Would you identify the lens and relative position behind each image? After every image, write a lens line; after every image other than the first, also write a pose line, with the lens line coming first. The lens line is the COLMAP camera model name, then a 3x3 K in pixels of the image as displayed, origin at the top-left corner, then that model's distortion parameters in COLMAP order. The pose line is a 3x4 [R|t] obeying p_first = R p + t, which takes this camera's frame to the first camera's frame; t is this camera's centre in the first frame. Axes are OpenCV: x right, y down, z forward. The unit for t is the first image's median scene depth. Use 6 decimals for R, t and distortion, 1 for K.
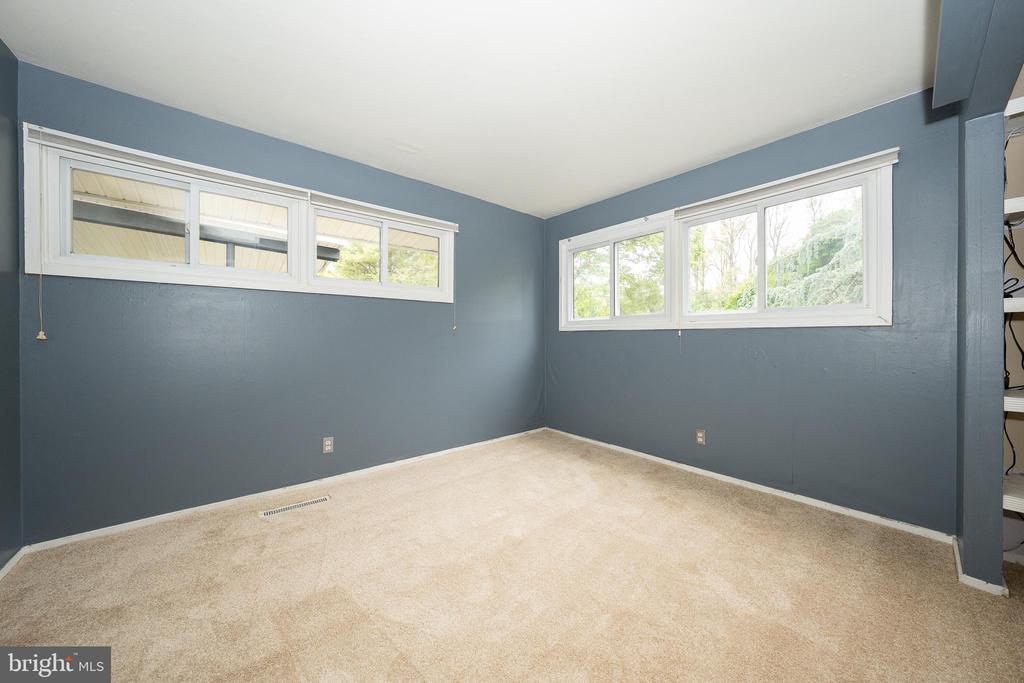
lens RADIAL K [[351.0, 0, 511.9], [0, 351.0, 337.5], [0, 0, 1]] dist [-0.029776, 0.005602]
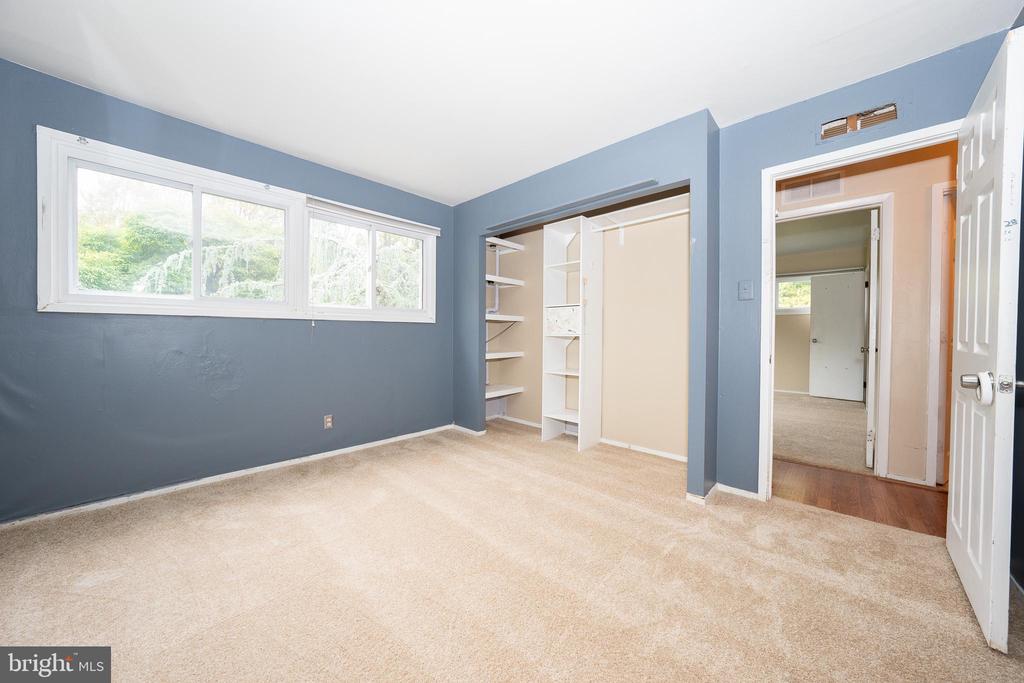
lens RADIAL K [[351.0, 0, 511.9], [0, 351.0, 337.5], [0, 0, 1]] dist [-0.029776, 0.005602]
pose [[-0.109019, -0.017797, 0.993880, -0.560652], [-0.007720, 0.999825, 0.017057, 0.005120], [-0.994010, -0.005814, -0.109137, 0.547070]]
